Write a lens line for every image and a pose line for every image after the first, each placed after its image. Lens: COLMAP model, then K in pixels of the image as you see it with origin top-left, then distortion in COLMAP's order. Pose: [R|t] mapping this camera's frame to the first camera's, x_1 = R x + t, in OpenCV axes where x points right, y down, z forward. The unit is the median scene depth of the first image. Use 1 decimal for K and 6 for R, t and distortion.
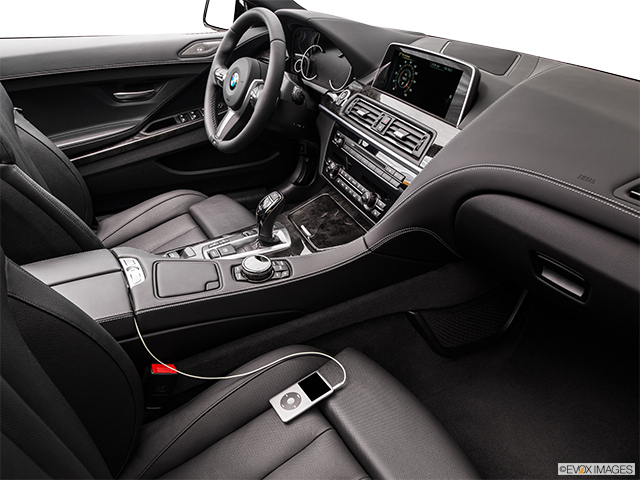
lens RADIAL K [[478.0, 0, 320.0], [0, 478.0, 240.0], [0, 0, 1]] dist [-0.129788, 0.054581]
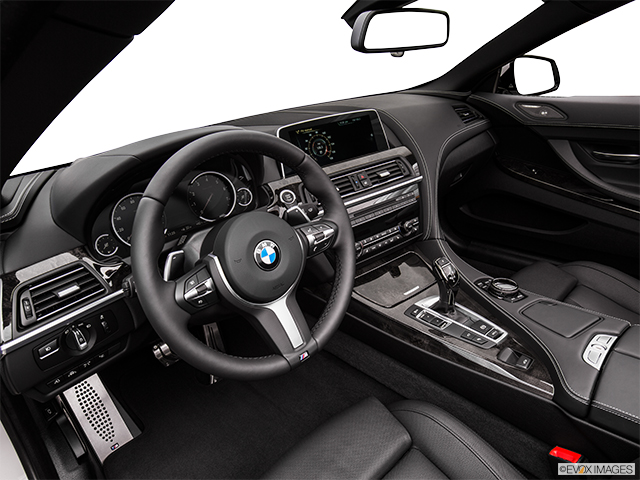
lens RADIAL K [[420.7, 0, 316.9], [0, 420.7, 239.3], [0, 0, 1]] dist [-0.054345, 0.000198]
pose [[-0.237556, -0.420980, 0.875410, -0.757711], [0.546097, 0.687427, 0.478772, -0.669842], [-0.803333, 0.591794, 0.066593, 1.073678]]
